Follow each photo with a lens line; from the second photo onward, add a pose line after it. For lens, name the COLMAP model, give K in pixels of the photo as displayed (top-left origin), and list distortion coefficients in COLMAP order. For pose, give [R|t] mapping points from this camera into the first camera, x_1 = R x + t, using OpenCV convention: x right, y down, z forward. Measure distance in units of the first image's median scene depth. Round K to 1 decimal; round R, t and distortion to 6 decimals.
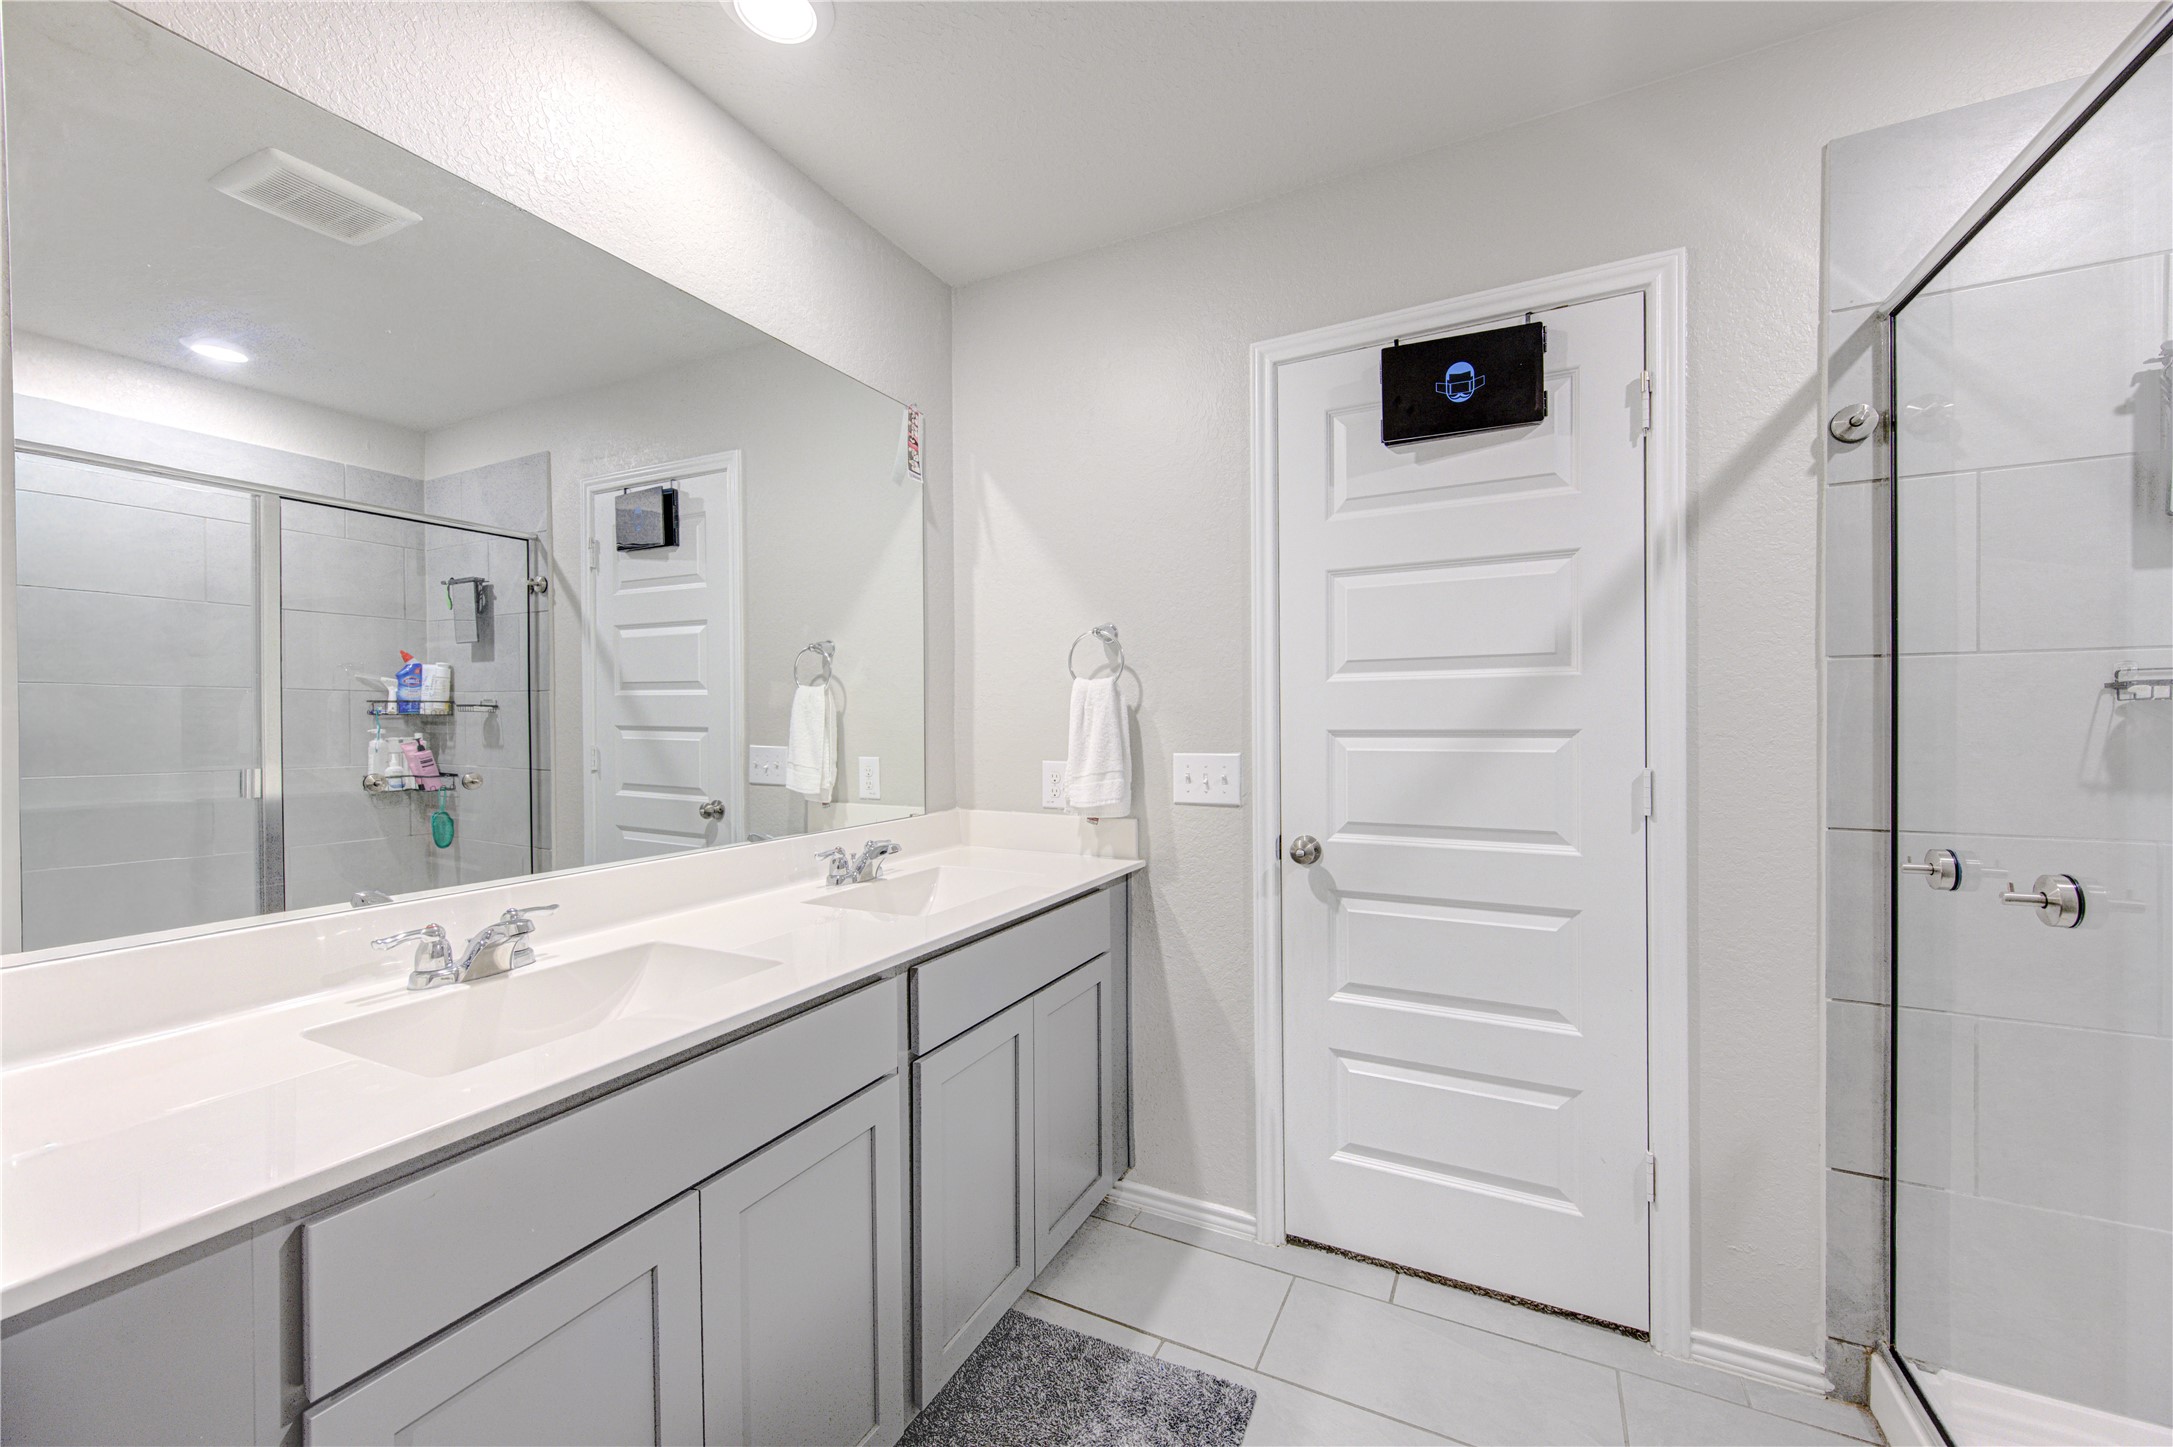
lens RADIAL K [[847.5, 0, 1082.8], [0, 847.5, 726.2], [0, 0, 1]] dist [-0.000113, -0.000126]
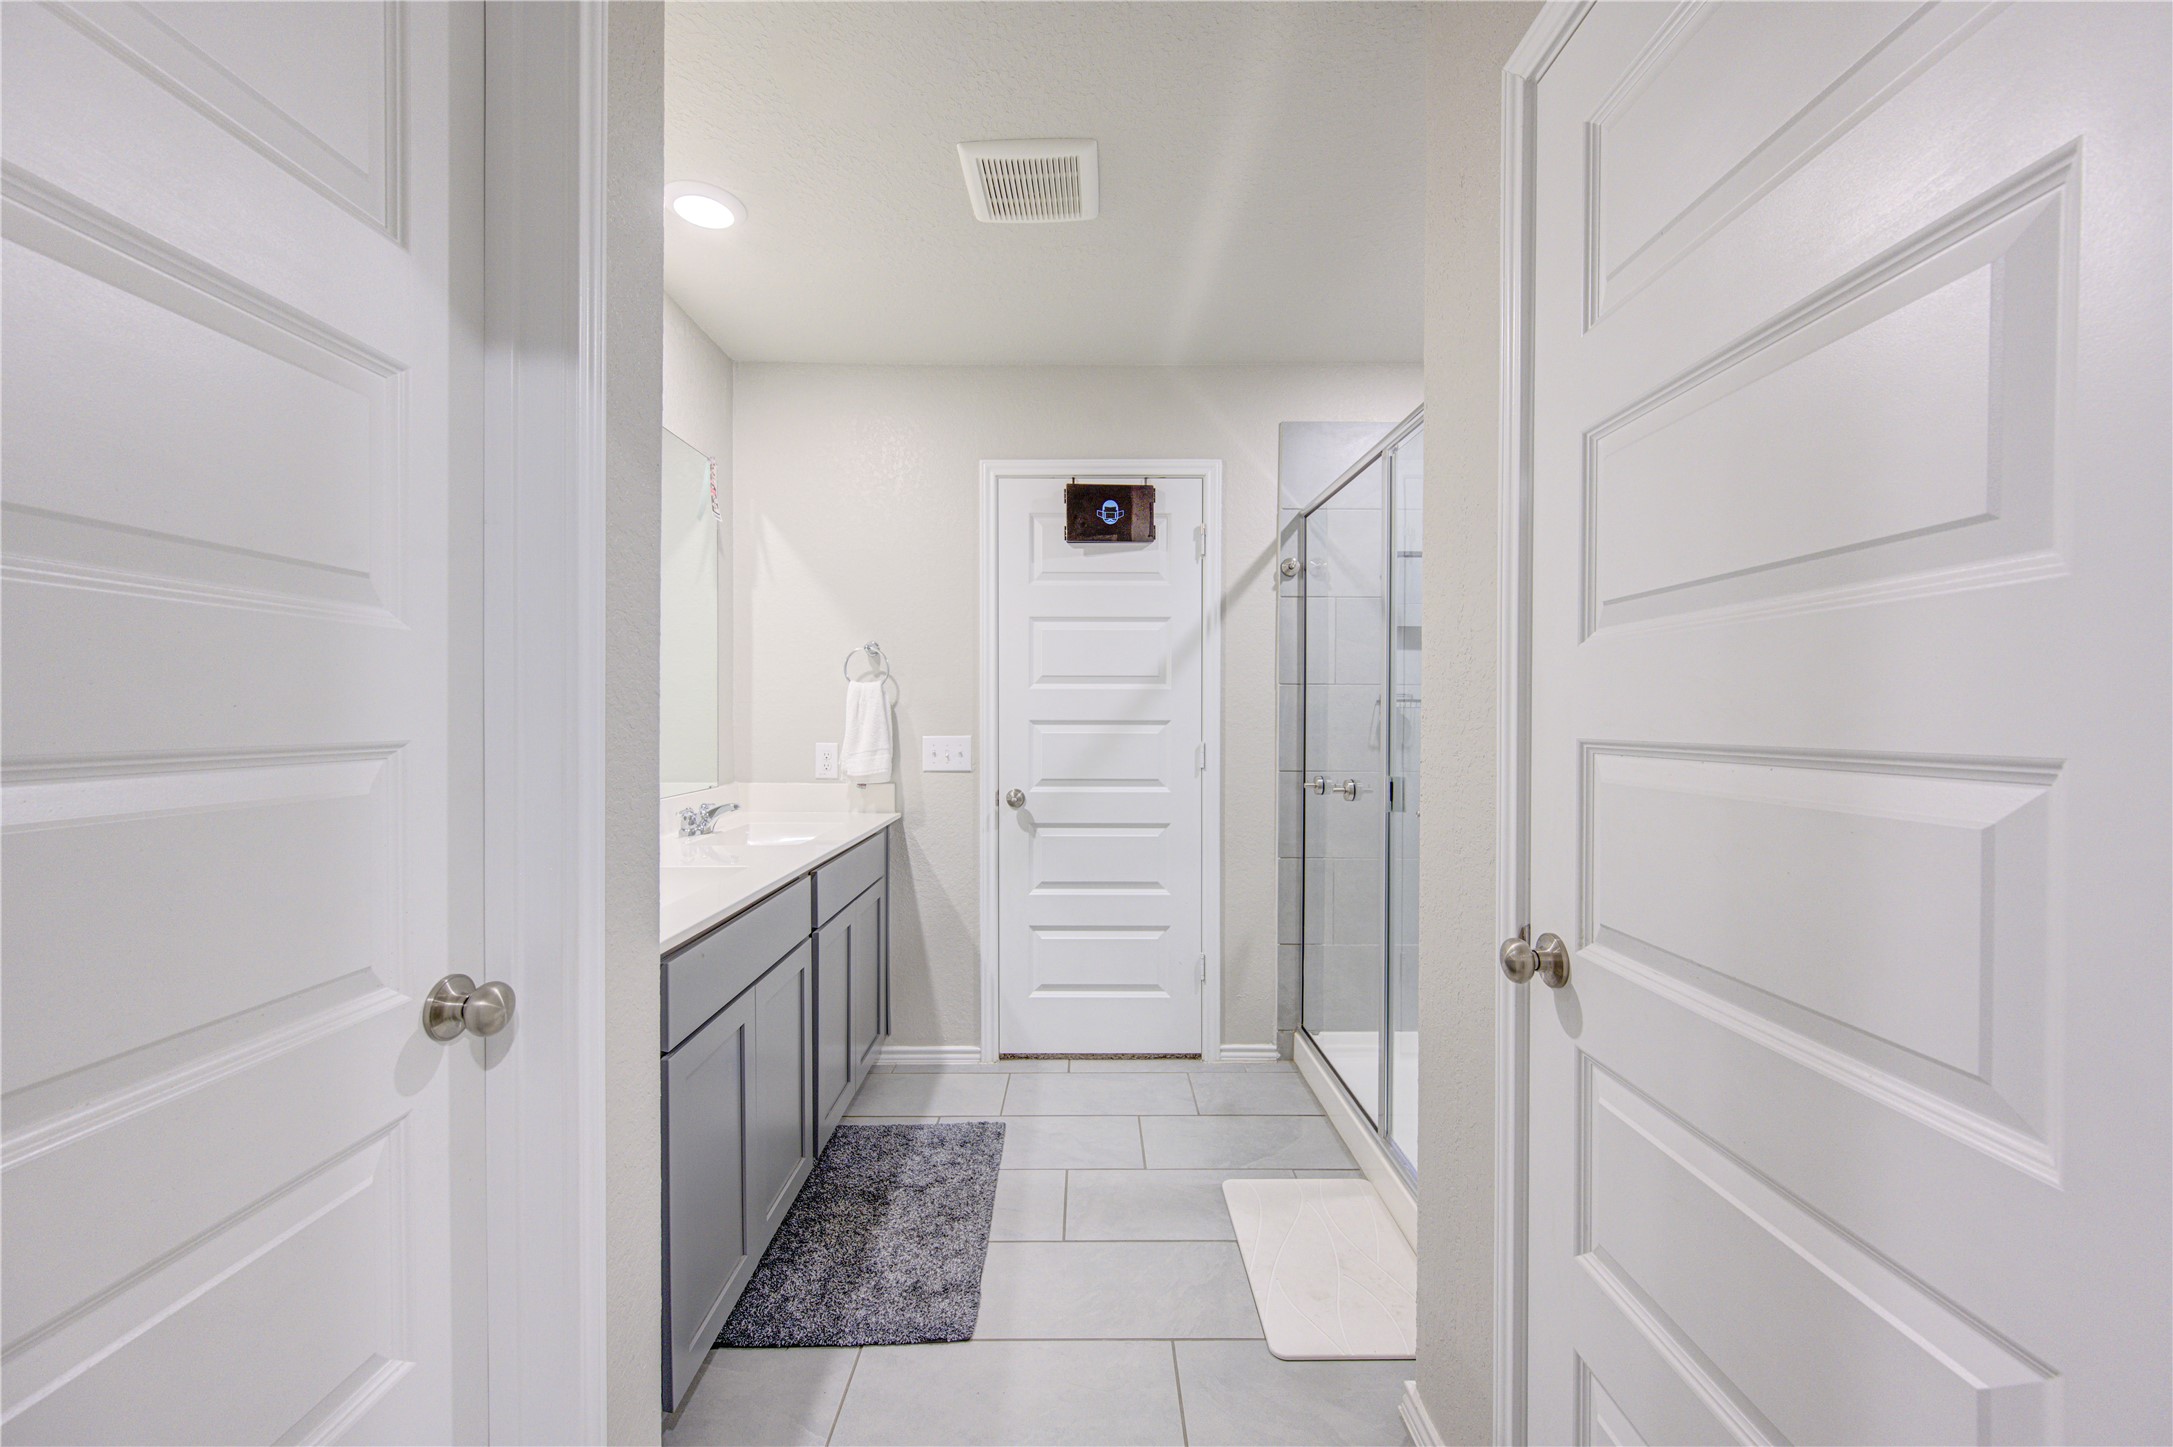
lens RADIAL K [[851.6, 0, 1093.0], [0, 851.6, 722.0], [0, 0, 1]] dist [0.001480, -0.000292]
pose [[0.884421, 0.004089, 0.466672, -0.364755], [-0.005403, 0.999984, 0.001478, 0.005701], [-0.466659, -0.003829, 0.884429, -0.468097]]
